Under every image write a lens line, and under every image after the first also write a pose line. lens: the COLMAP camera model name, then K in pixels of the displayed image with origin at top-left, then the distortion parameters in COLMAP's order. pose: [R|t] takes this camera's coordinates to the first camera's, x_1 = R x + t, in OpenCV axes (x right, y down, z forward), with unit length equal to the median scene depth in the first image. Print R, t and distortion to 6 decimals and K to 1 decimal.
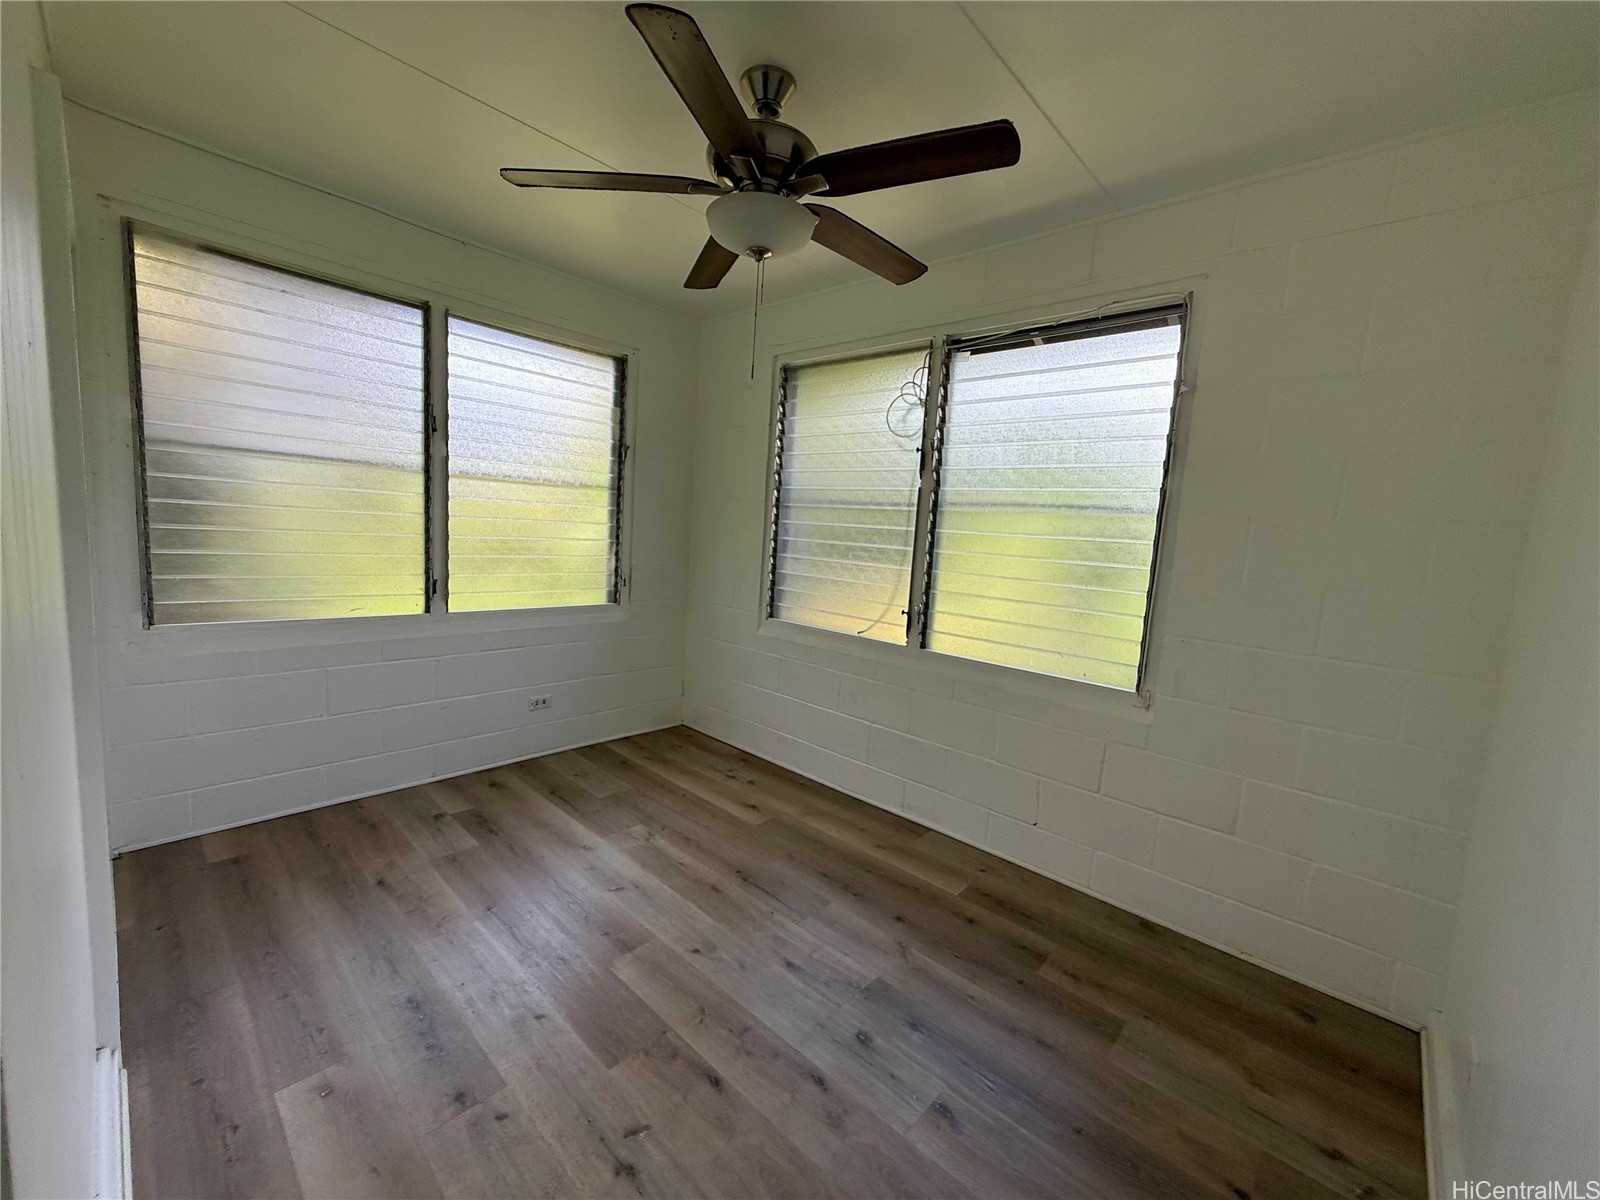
lens RADIAL K [[644.6, 0, 796.7], [0, 644.6, 600.1], [0, 0, 1]] dist [0.000013, -0.000364]
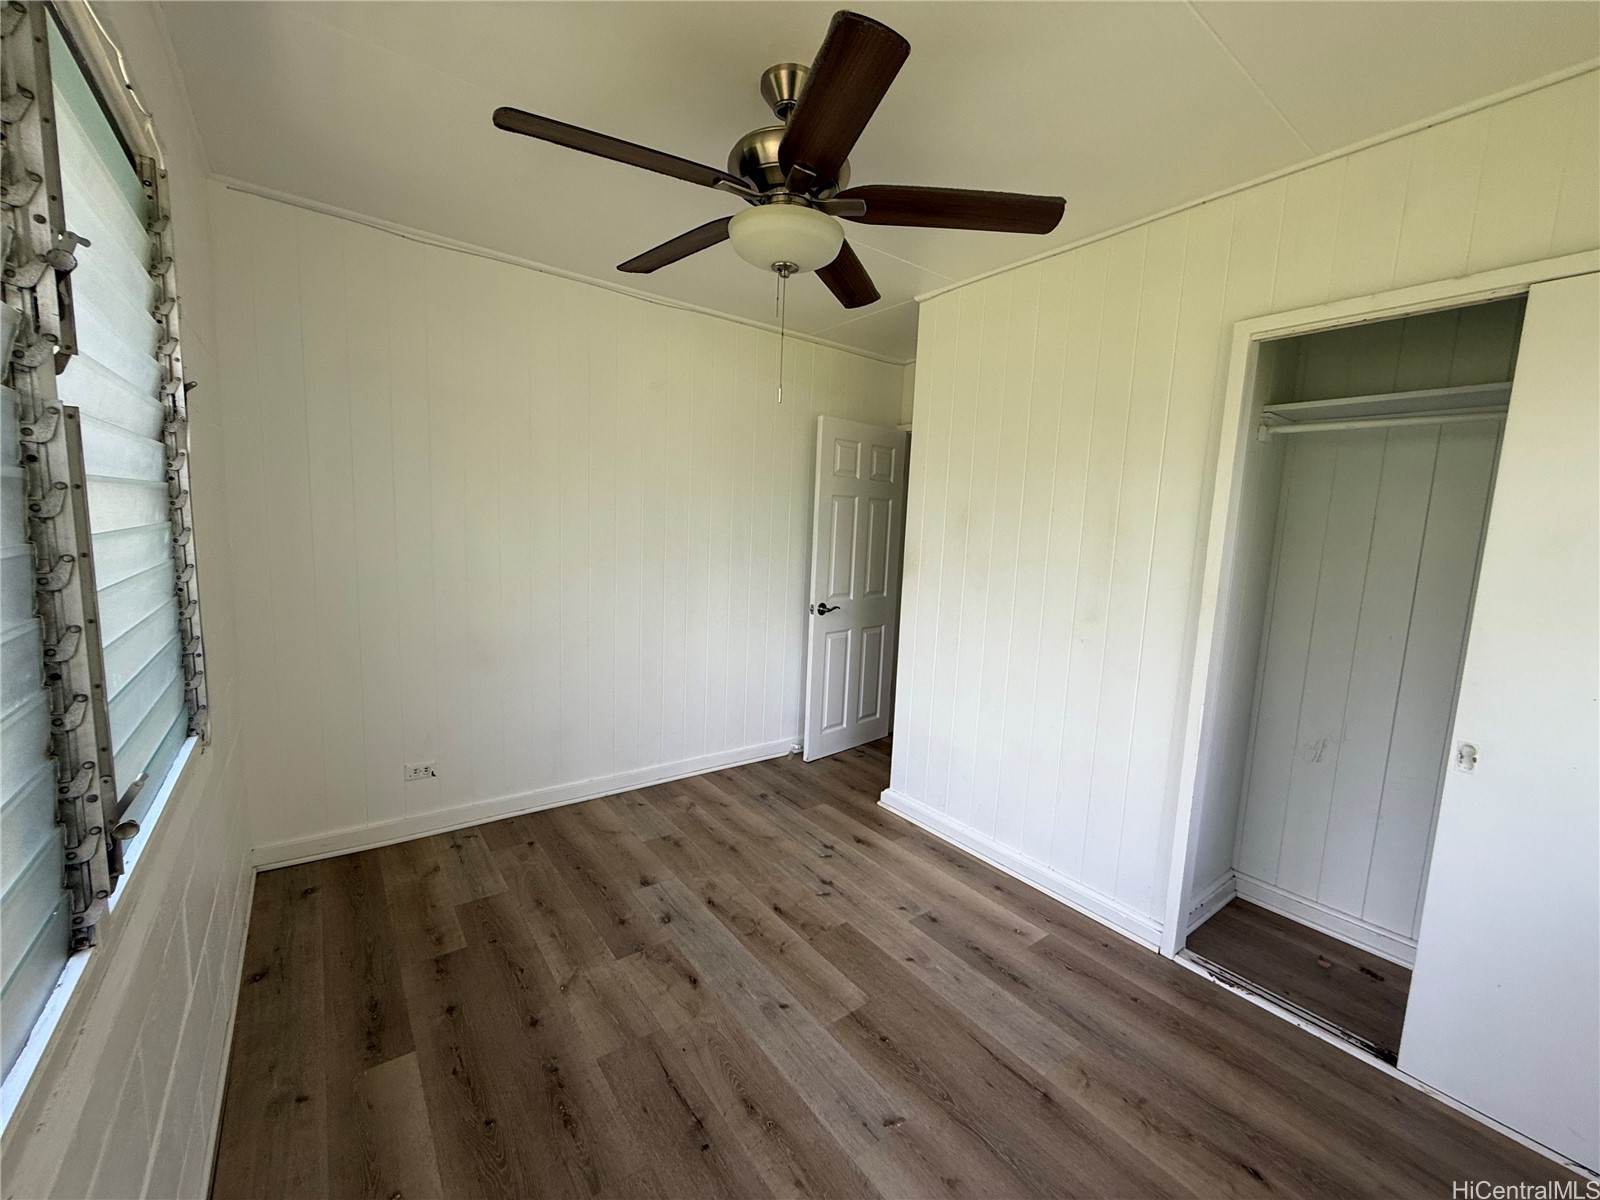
lens RADIAL K [[644.6, 0, 796.7], [0, 644.6, 600.1], [0, 0, 1]] dist [0.000013, -0.000364]
pose [[-0.978383, -0.125108, 0.164667, -0.264362], [-0.082622, 0.966416, 0.243340, -0.277554], [-0.189581, 0.224475, -0.955861, 1.824231]]
